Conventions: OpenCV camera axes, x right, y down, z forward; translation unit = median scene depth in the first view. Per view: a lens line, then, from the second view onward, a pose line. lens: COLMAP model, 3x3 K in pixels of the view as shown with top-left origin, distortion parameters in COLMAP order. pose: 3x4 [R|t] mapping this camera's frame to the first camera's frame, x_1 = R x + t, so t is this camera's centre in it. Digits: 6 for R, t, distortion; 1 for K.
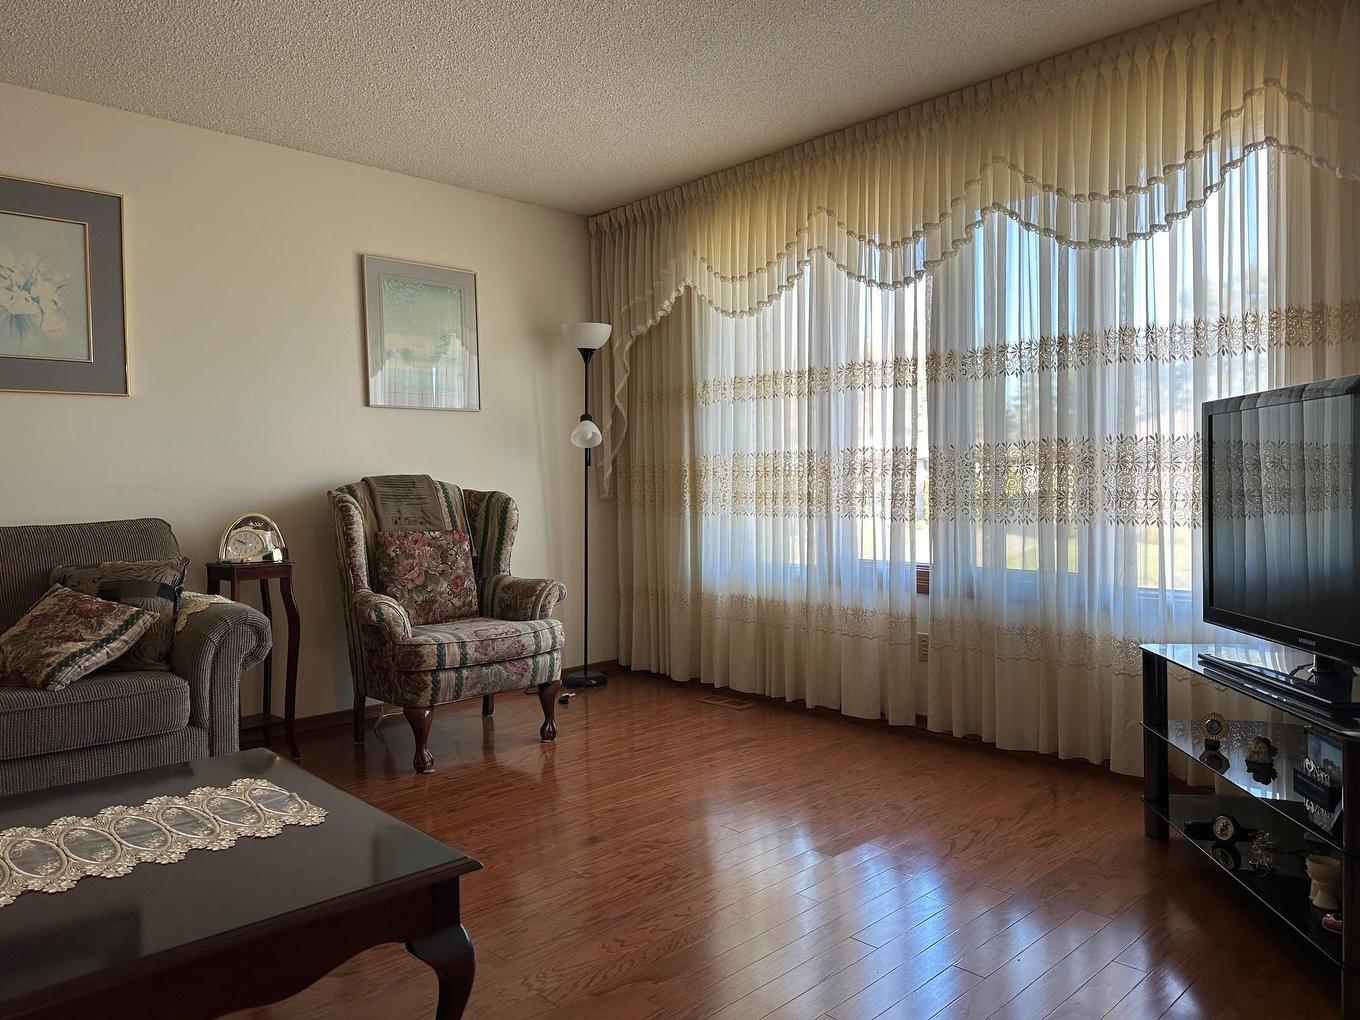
lens RADIAL K [[958.2, 0, 683.6], [0, 958.2, 507.1], [0, 0, 1]] dist [0.027825, -0.008303]
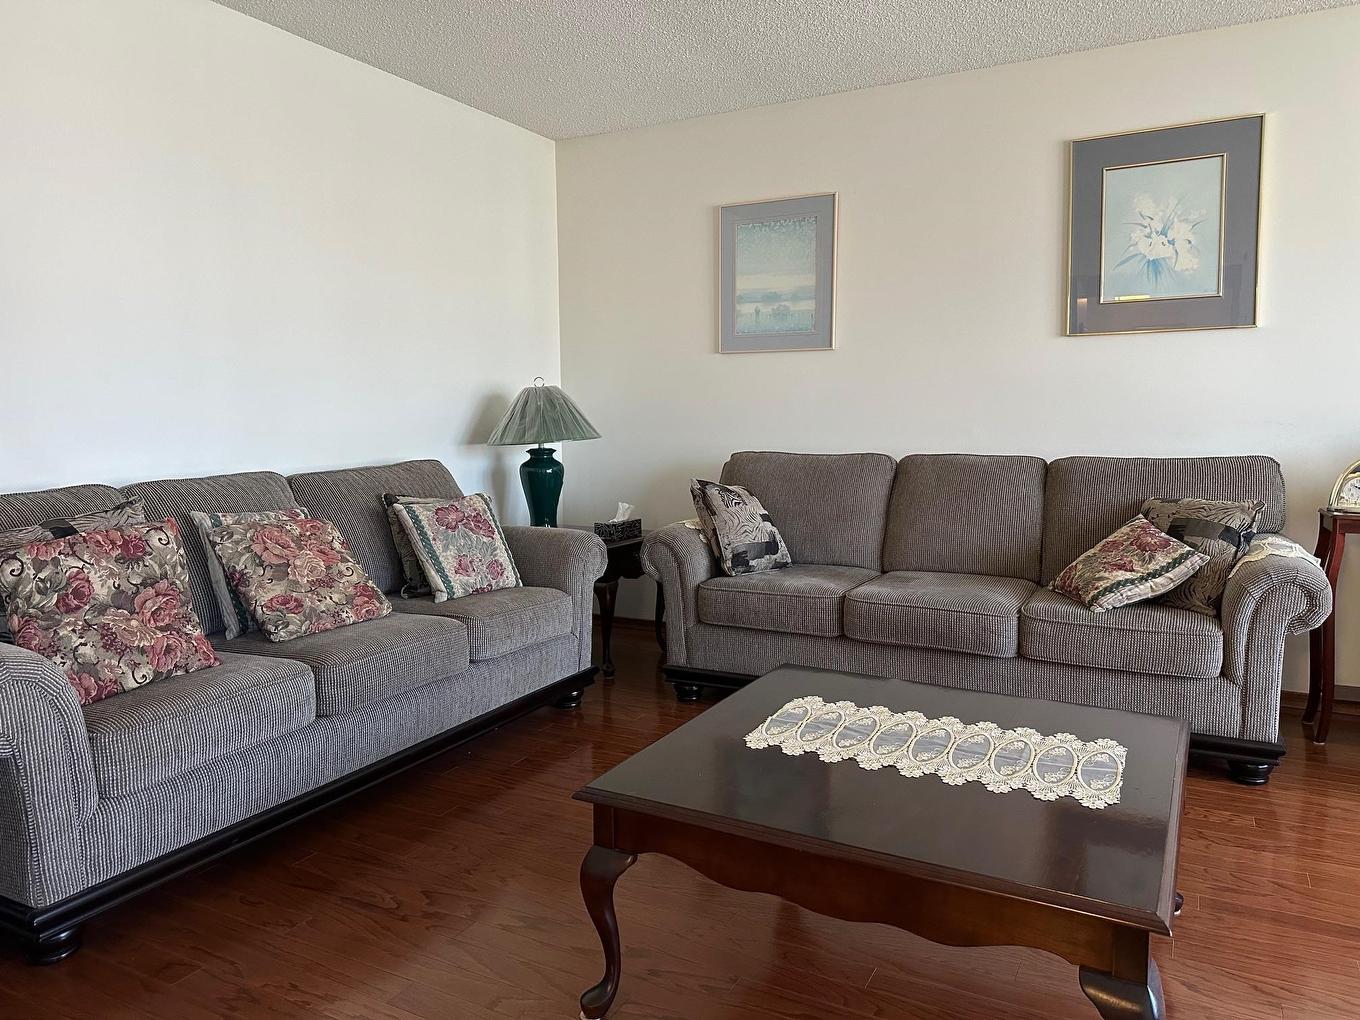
lens RADIAL K [[958.2, 0, 683.6], [0, 958.2, 507.1], [0, 0, 1]] dist [0.027825, -0.008303]
pose [[0.348914, 0.106499, -0.931084, 0.179711], [-0.023834, 0.994209, 0.104788, -0.030435], [0.936852, -0.014370, 0.349432, 0.159481]]
